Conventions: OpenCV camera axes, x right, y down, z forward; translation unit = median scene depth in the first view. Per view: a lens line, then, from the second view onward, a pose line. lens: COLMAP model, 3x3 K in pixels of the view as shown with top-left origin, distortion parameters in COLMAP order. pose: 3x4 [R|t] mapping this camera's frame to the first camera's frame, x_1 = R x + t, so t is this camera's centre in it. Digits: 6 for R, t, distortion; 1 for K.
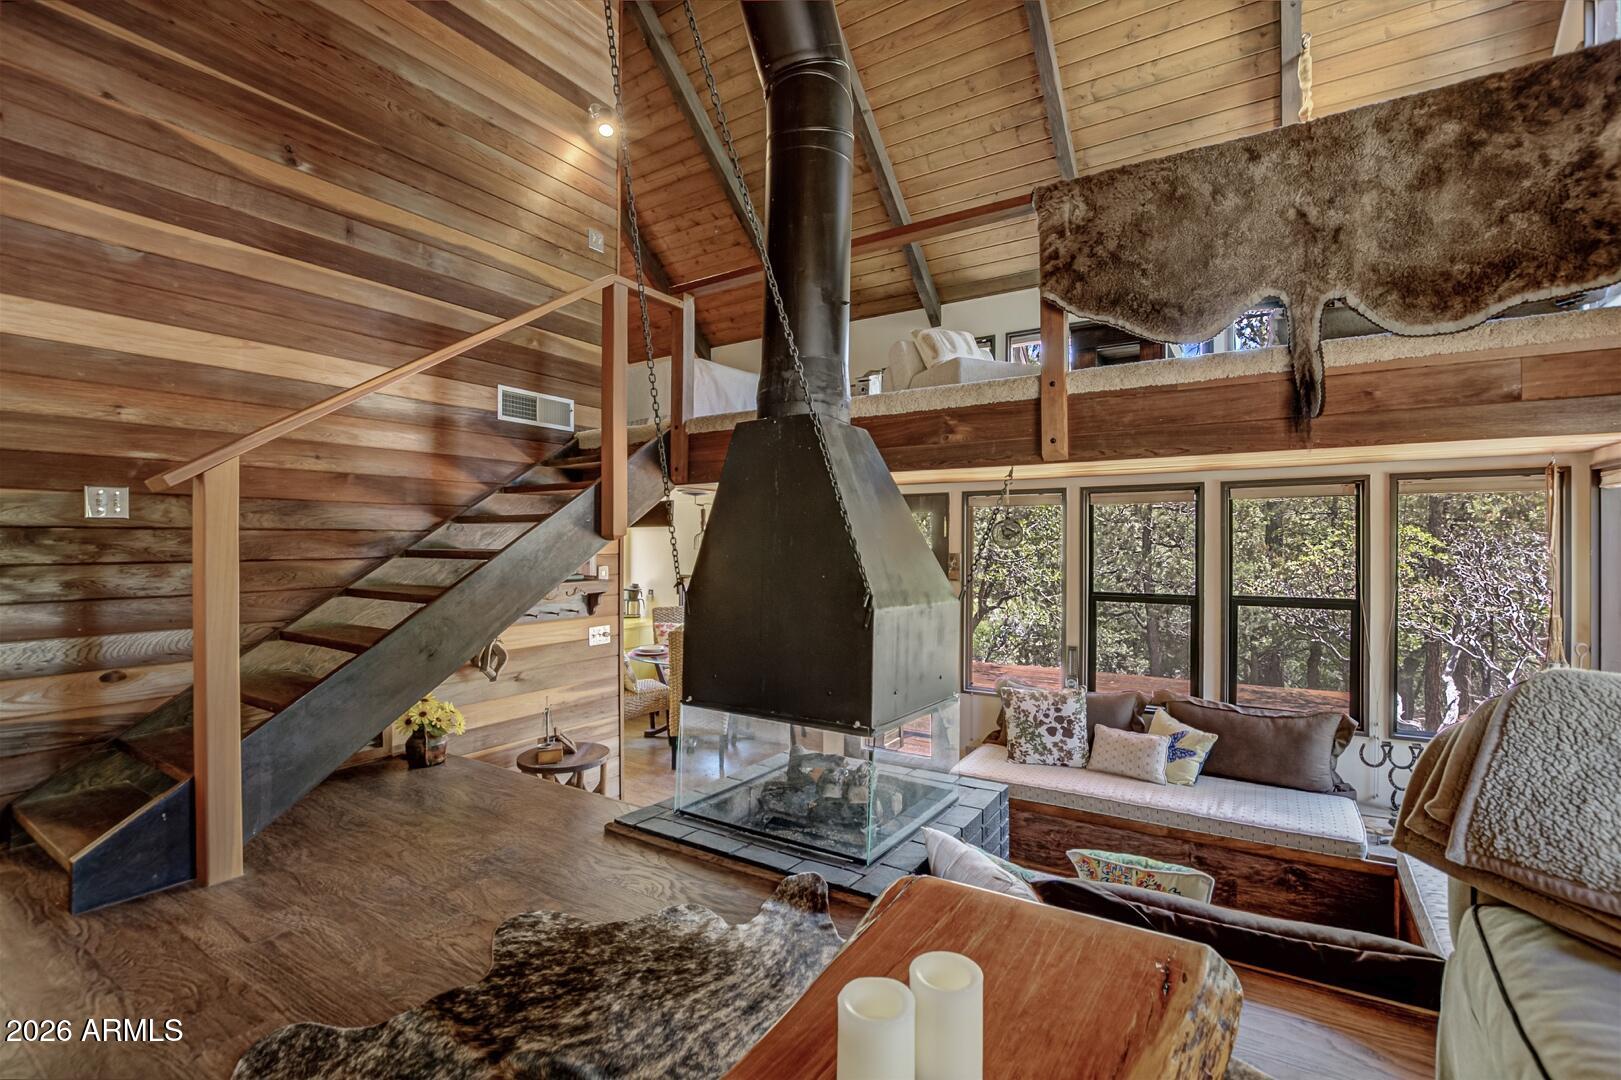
lens RADIAL K [[721.1, 0, 794.4], [0, 721.1, 541.2], [0, 0, 1]] dist [-0.027771, 0.001837]
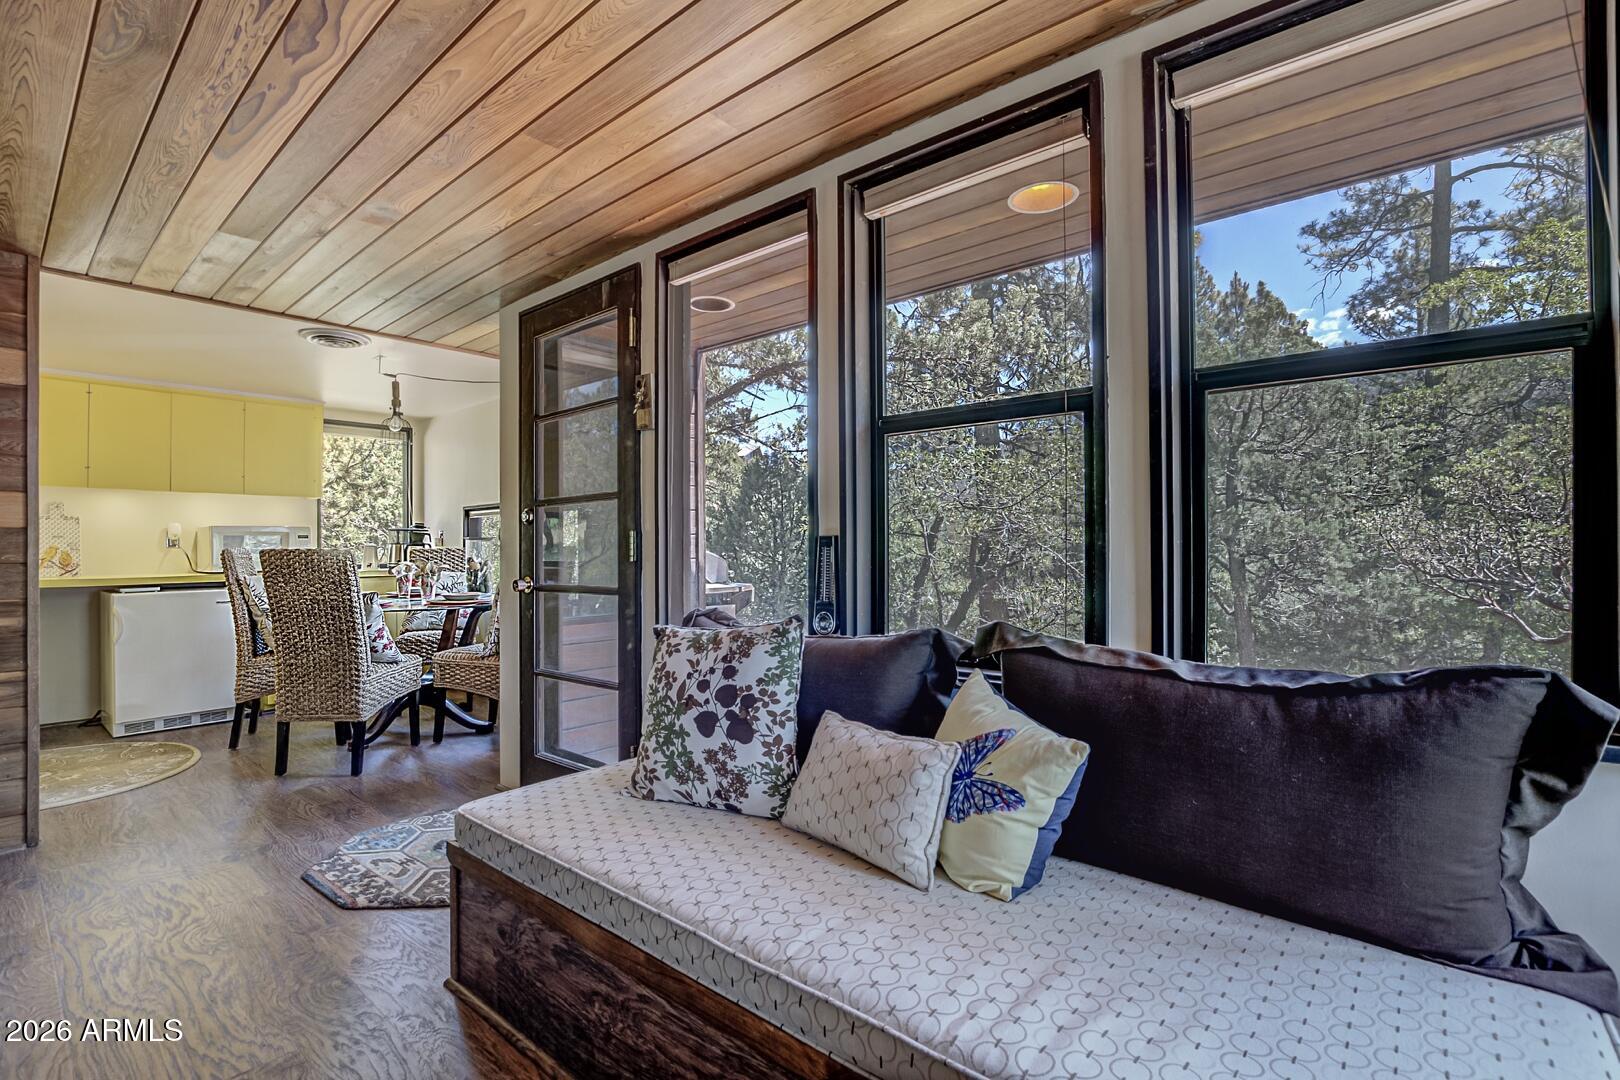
lens RADIAL K [[720.7, 0, 770.7], [0, 720.7, 557.3], [0, 0, 1]] dist [-0.027771, 0.001837]
pose [[0.985157, -0.011433, -0.171275, 0.326384], [0.012011, 0.999925, 0.002339, 0.119915], [0.171236, -0.004361, 0.985220, 0.426110]]
